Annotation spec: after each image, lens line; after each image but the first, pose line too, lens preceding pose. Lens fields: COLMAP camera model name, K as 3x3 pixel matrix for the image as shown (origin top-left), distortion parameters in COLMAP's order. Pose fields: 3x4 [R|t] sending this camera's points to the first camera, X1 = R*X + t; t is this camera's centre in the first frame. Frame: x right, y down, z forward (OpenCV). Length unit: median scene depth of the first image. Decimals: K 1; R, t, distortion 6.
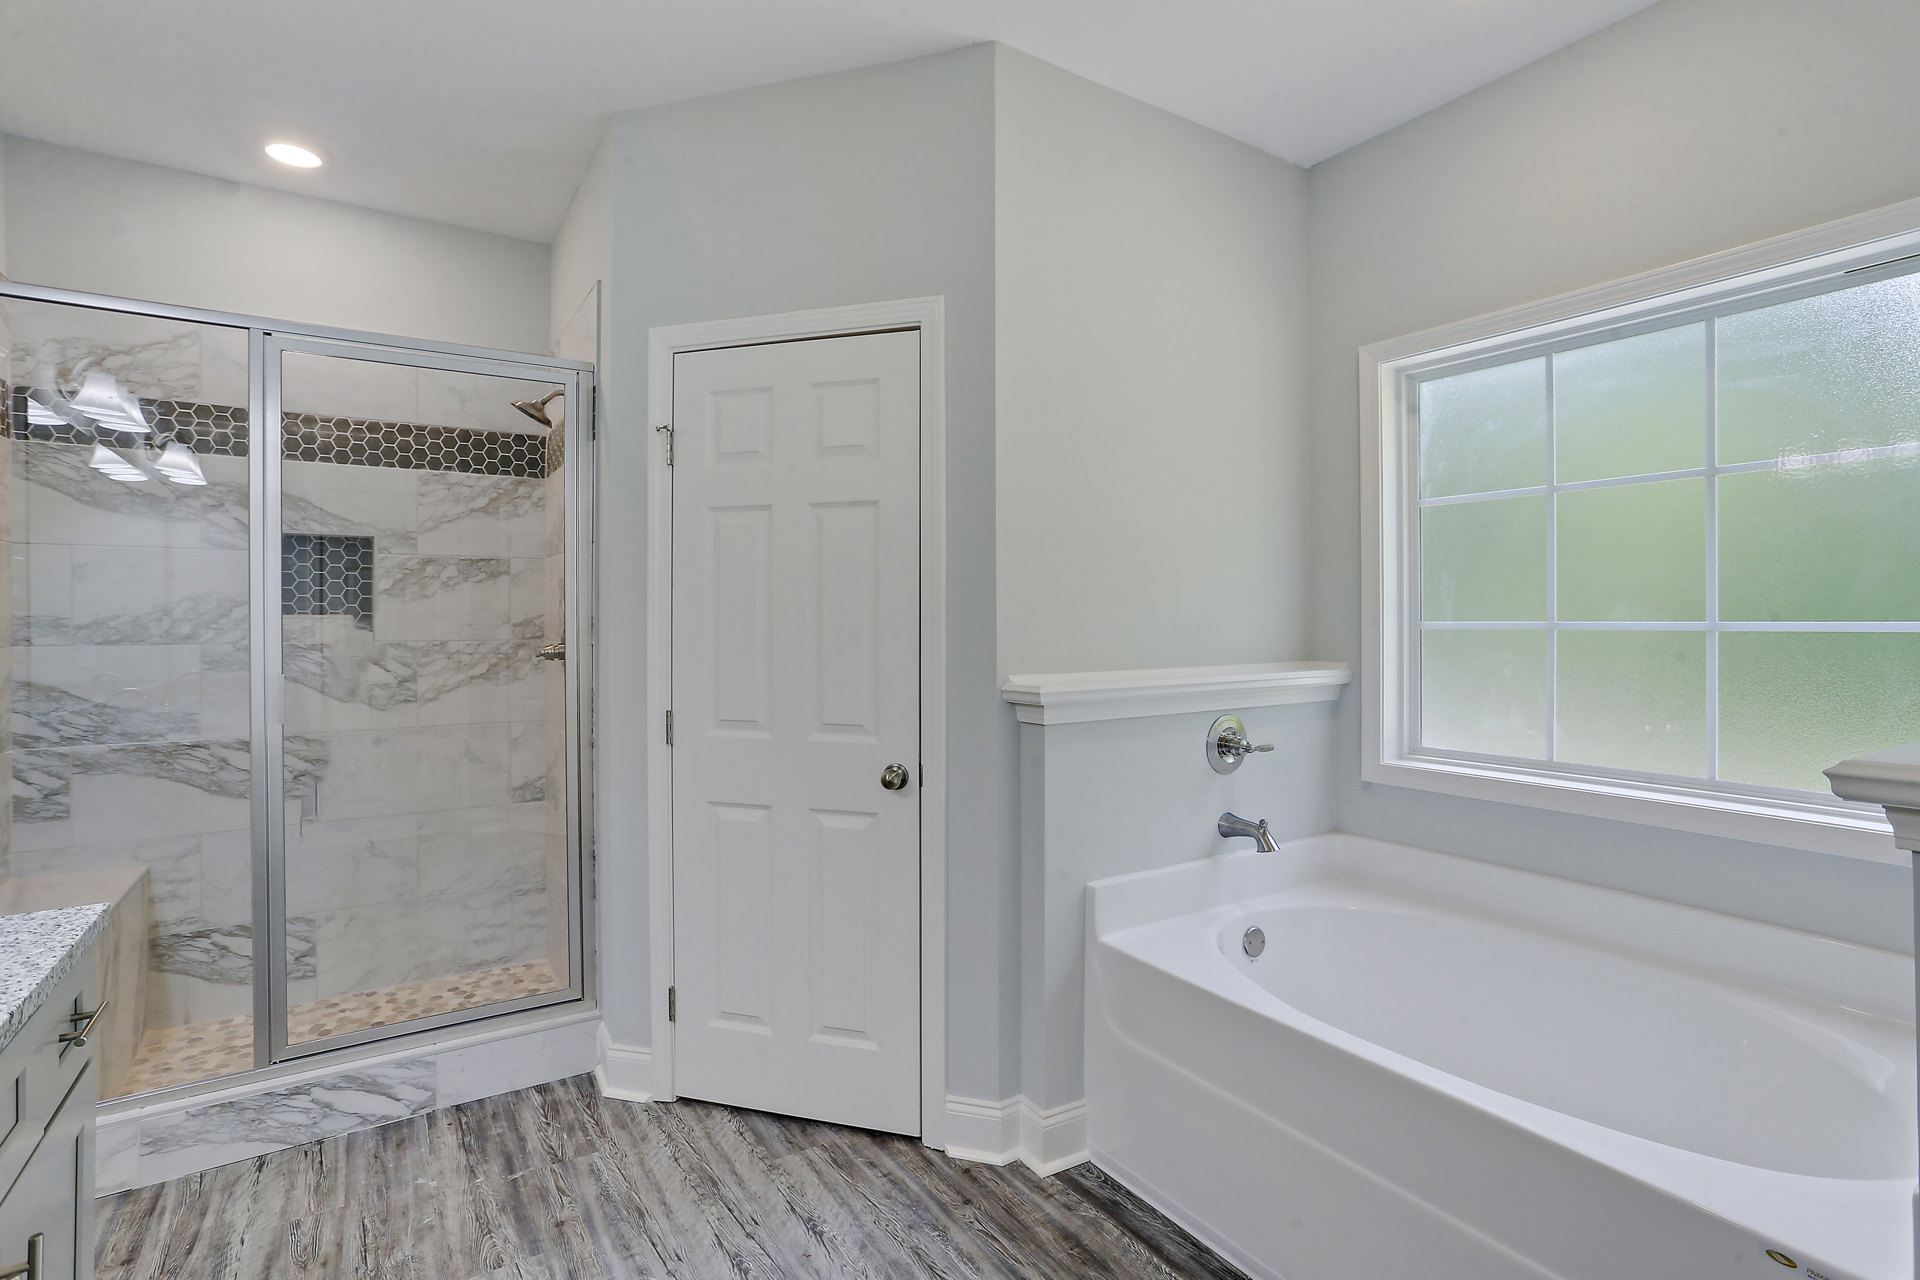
lens RADIAL K [[931.8, 0, 958.1], [0, 931.8, 629.4], [0, 0, 1]] dist [-0.066221, 0.020754]
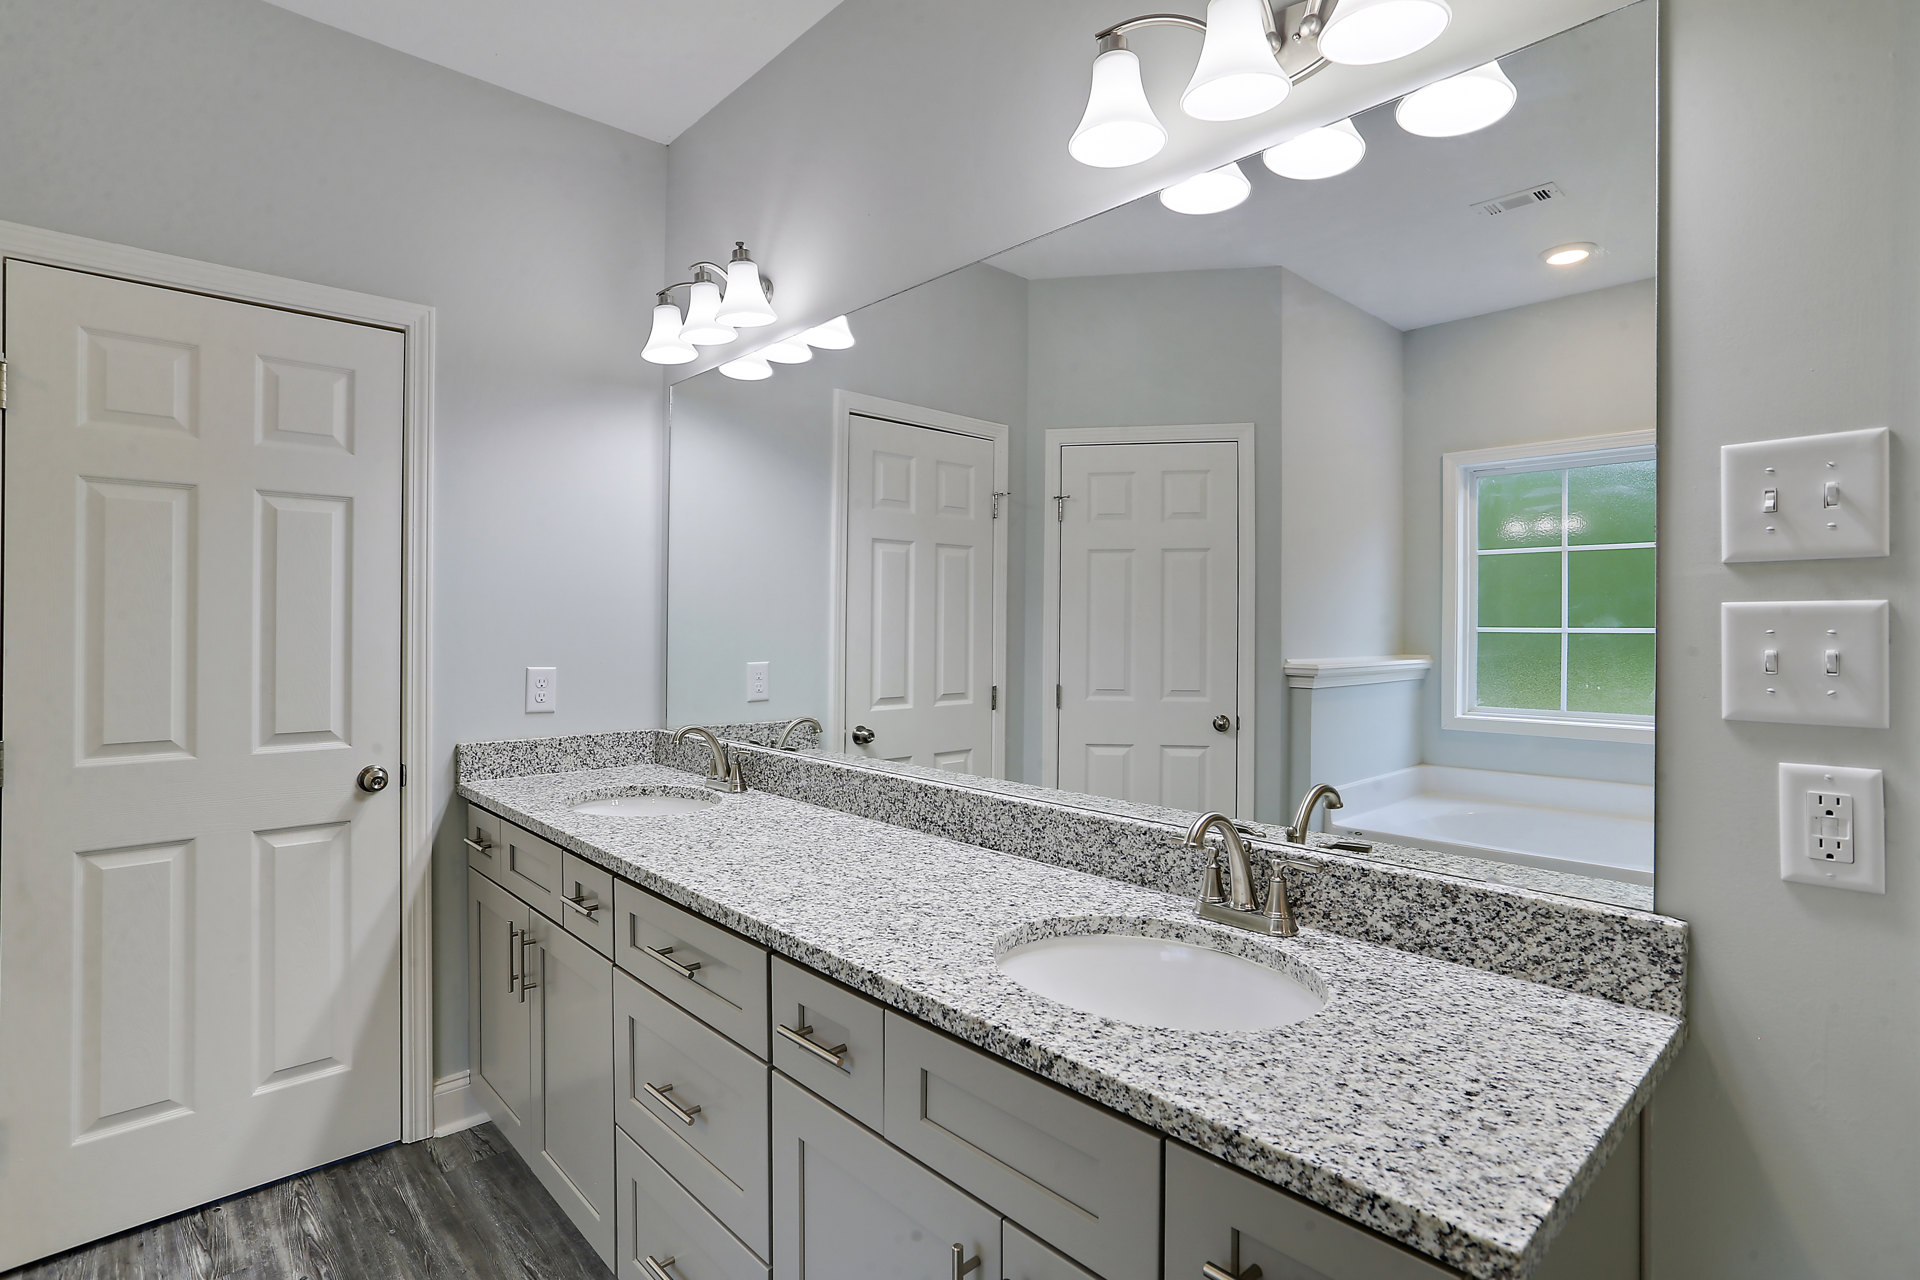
lens RADIAL K [[931.8, 0, 962.4], [0, 931.8, 634.4], [0, 0, 1]] dist [-0.066221, 0.020754]
pose [[0.986525, 0.002430, 0.163595, -0.762727], [-0.001215, 0.999971, -0.007523, 0.020106], [-0.163608, 0.007223, 0.986499, -0.492863]]
